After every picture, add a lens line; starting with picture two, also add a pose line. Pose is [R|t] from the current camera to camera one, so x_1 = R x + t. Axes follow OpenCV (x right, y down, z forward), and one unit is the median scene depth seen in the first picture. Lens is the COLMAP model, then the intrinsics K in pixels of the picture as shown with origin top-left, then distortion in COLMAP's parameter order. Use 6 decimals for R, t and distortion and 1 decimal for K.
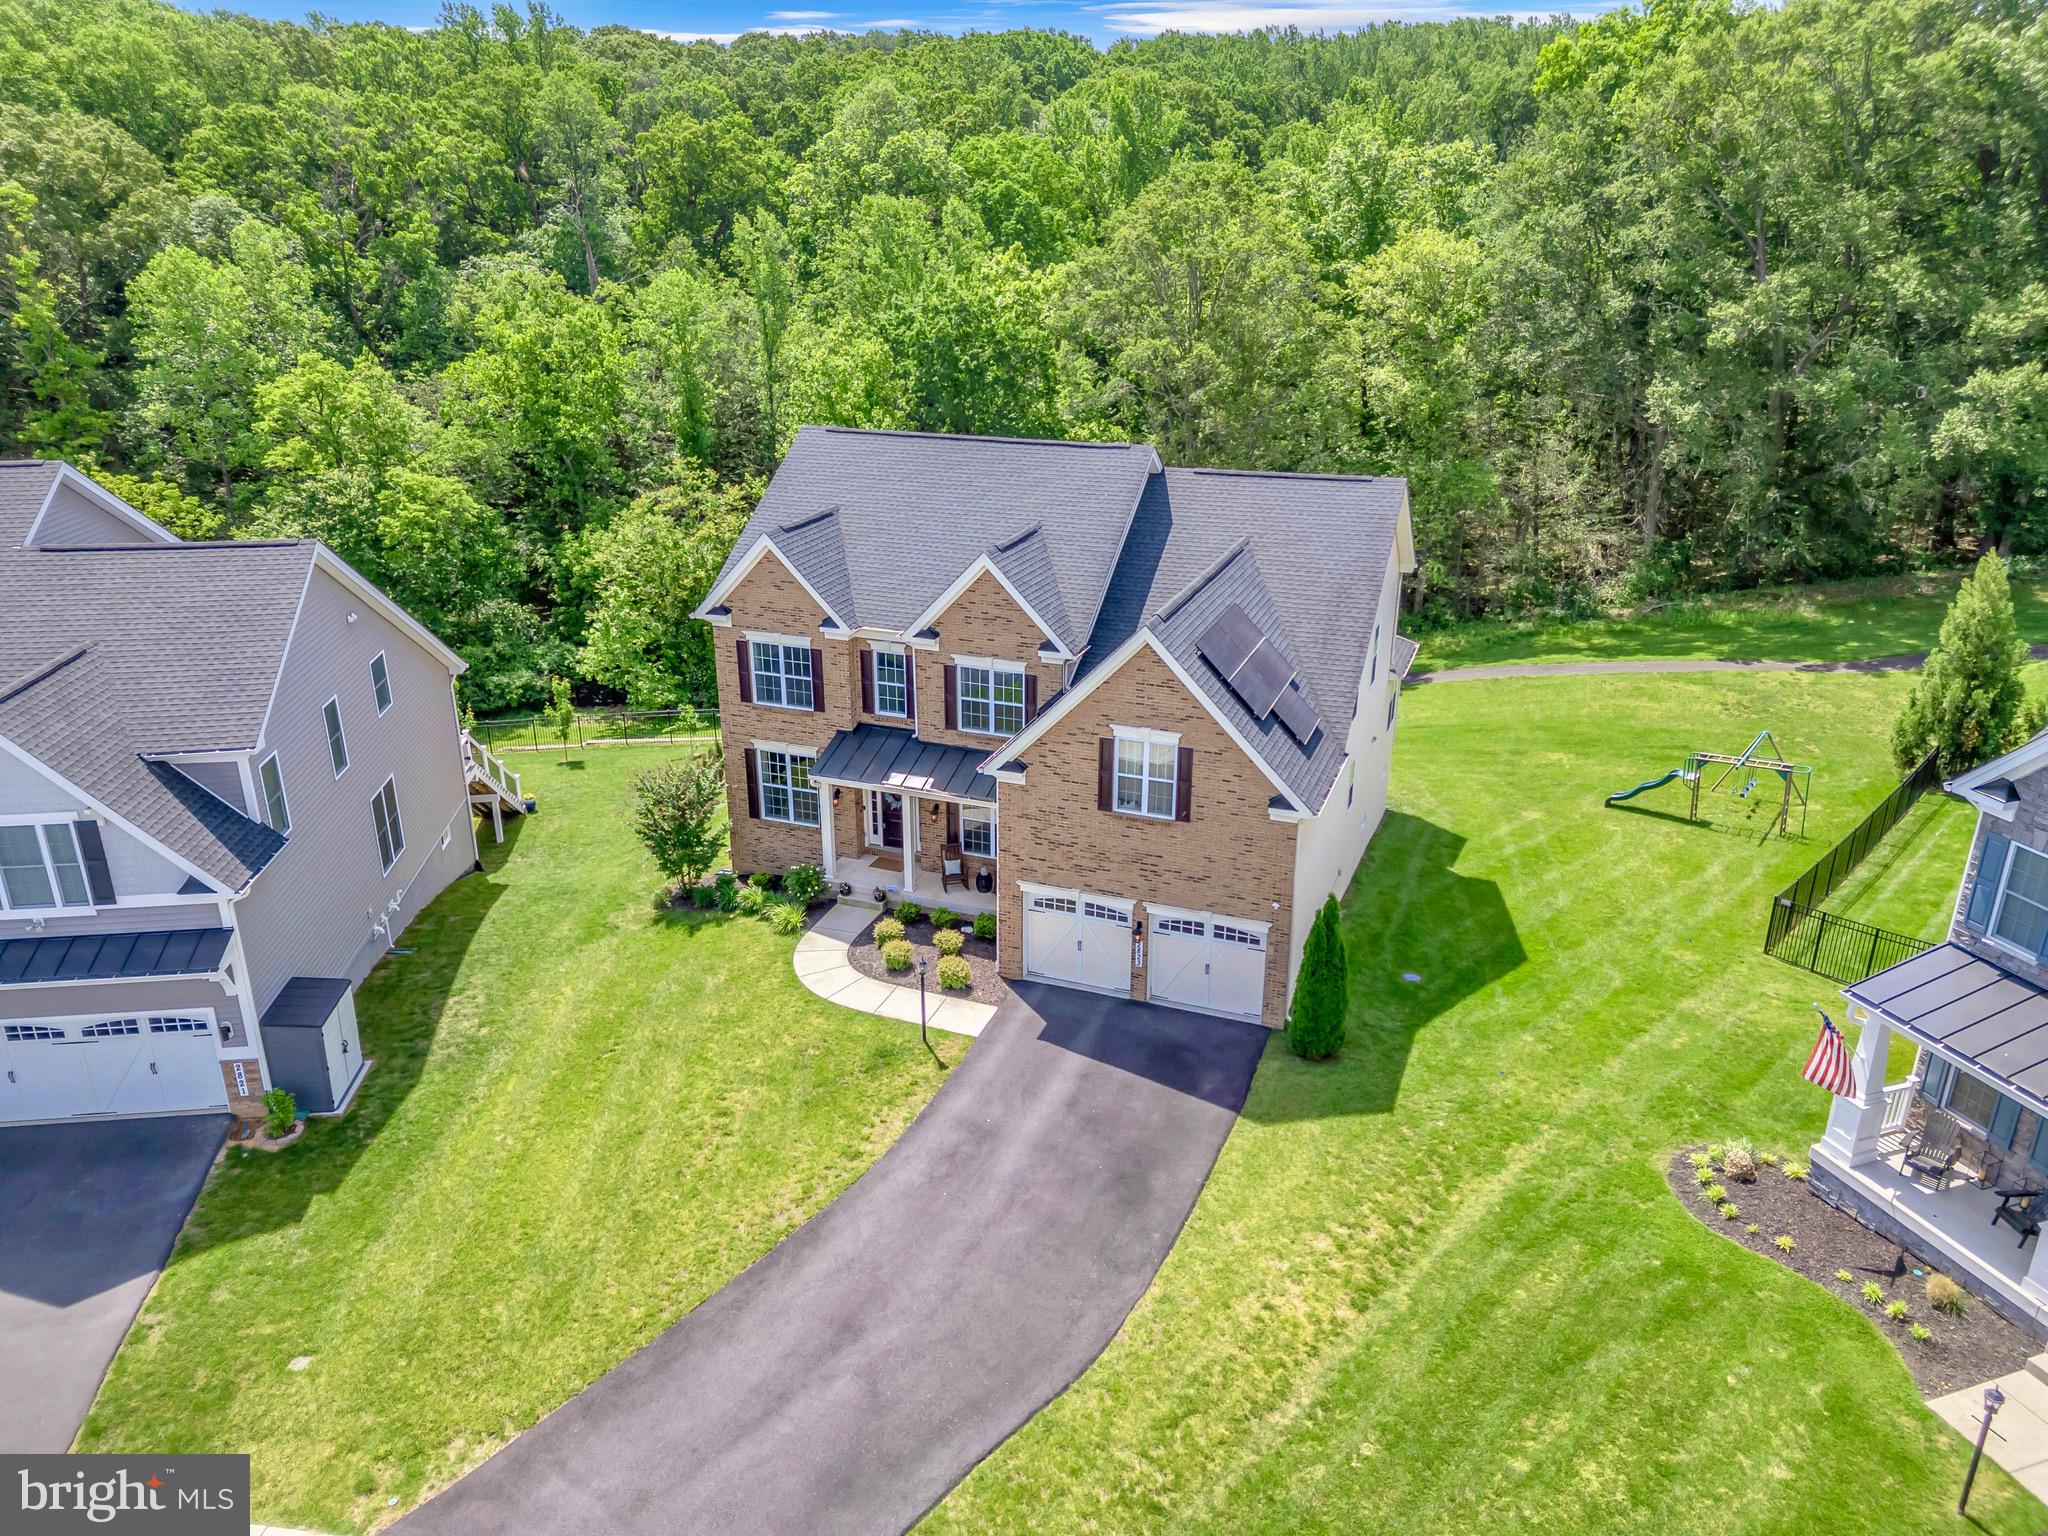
lens RADIAL K [[1424.4, 0, 1021.3], [0, 1424.4, 749.1], [0, 0, 1]] dist [0.093595, -0.095386]
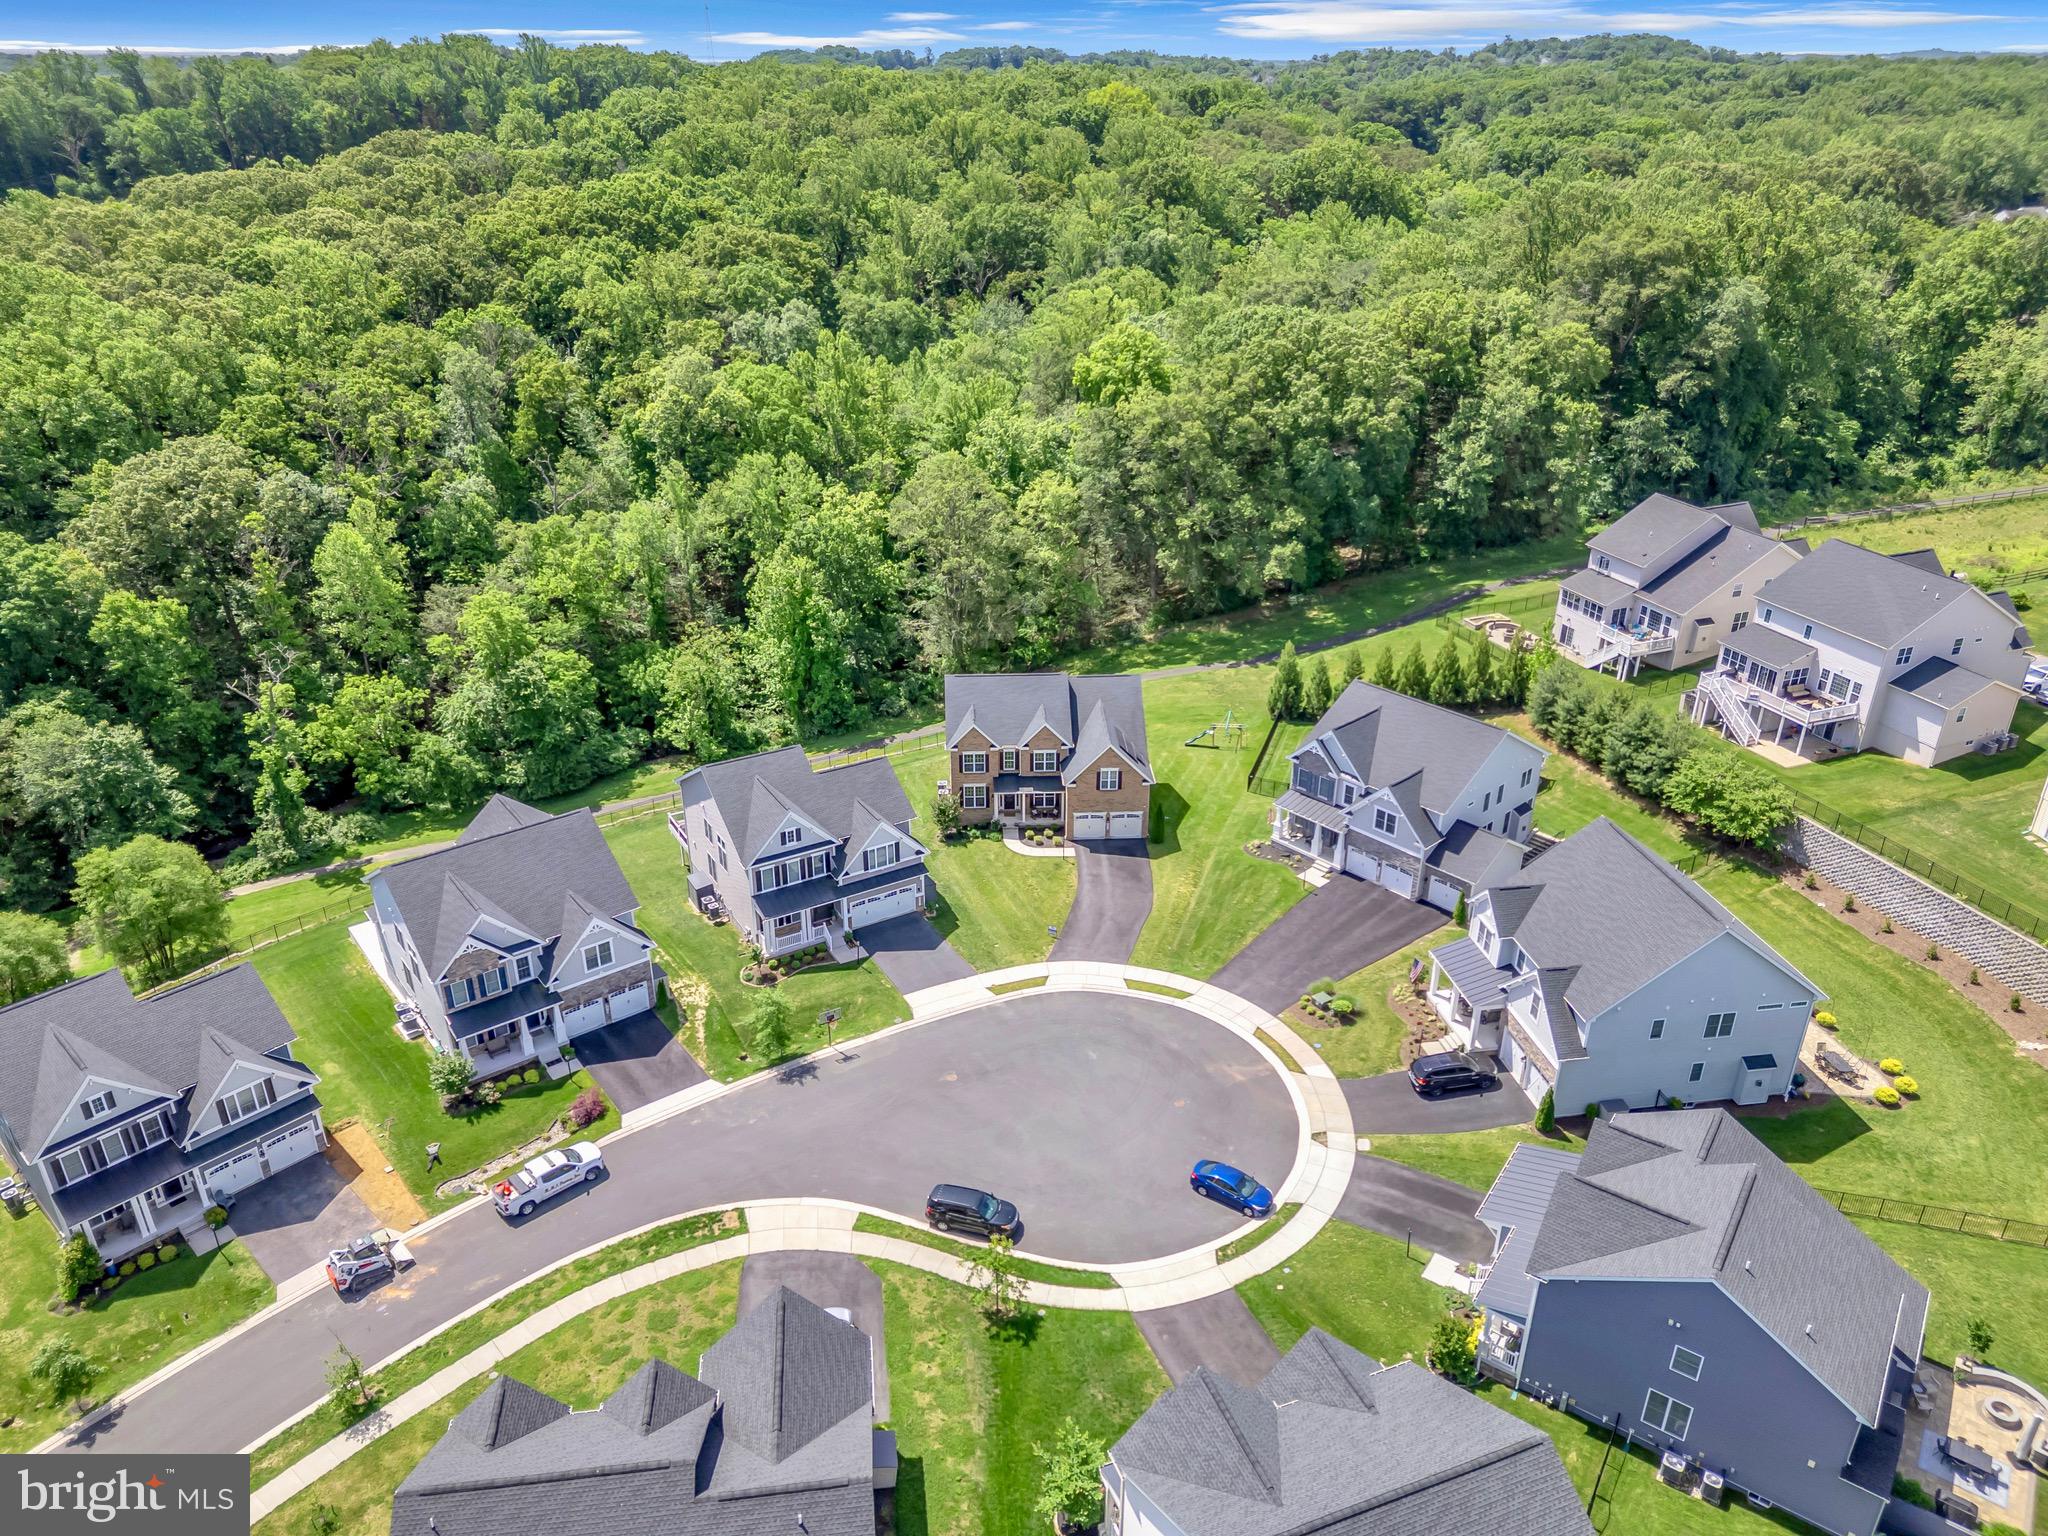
lens RADIAL K [[1418.0, 0, 1024.0], [0, 1418.0, 768.0], [0, 0, 1]] dist [0.095300, -0.107370]
pose [[0.915220, -0.178942, 0.361042, -1.282395], [0.141858, 0.981712, 0.126959, -0.453044], [-0.377158, -0.064979, 0.923867, -2.081756]]
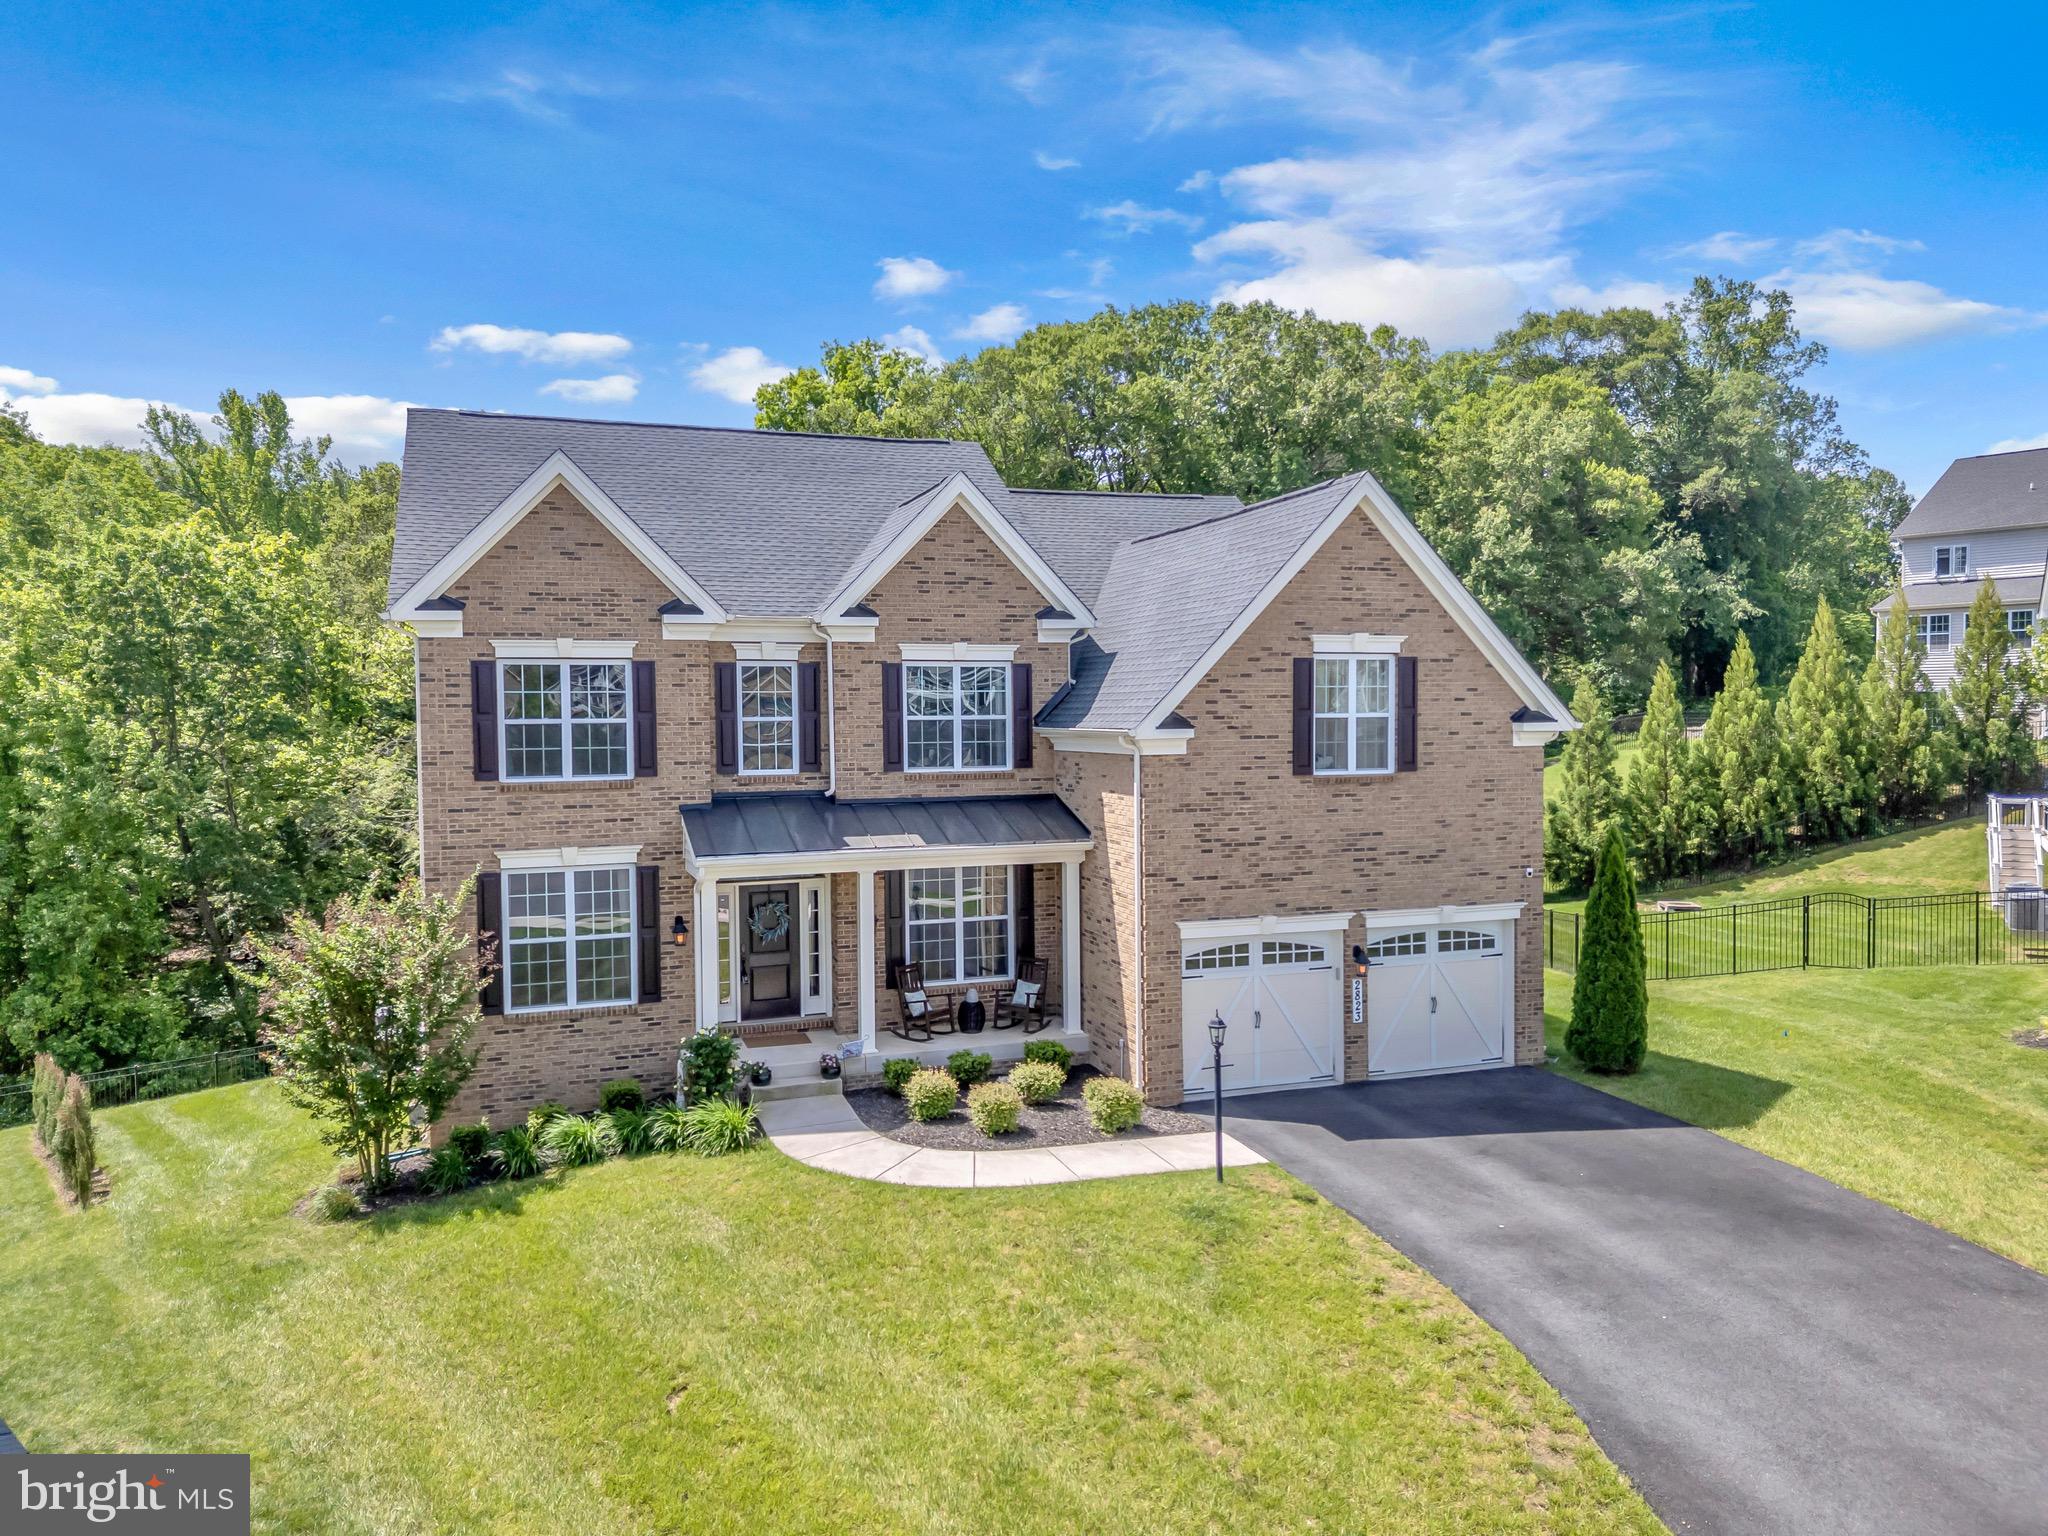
lens RADIAL K [[1418.0, 0, 1024.0], [0, 1418.0, 768.0], [0, 0, 1]] dist [0.095300, -0.107370]
pose [[0.763602, -0.033763, 0.644804, -0.414073], [0.234344, 0.945030, -0.228037, 0.142205], [-0.601660, 0.325235, 0.729539, 0.525848]]
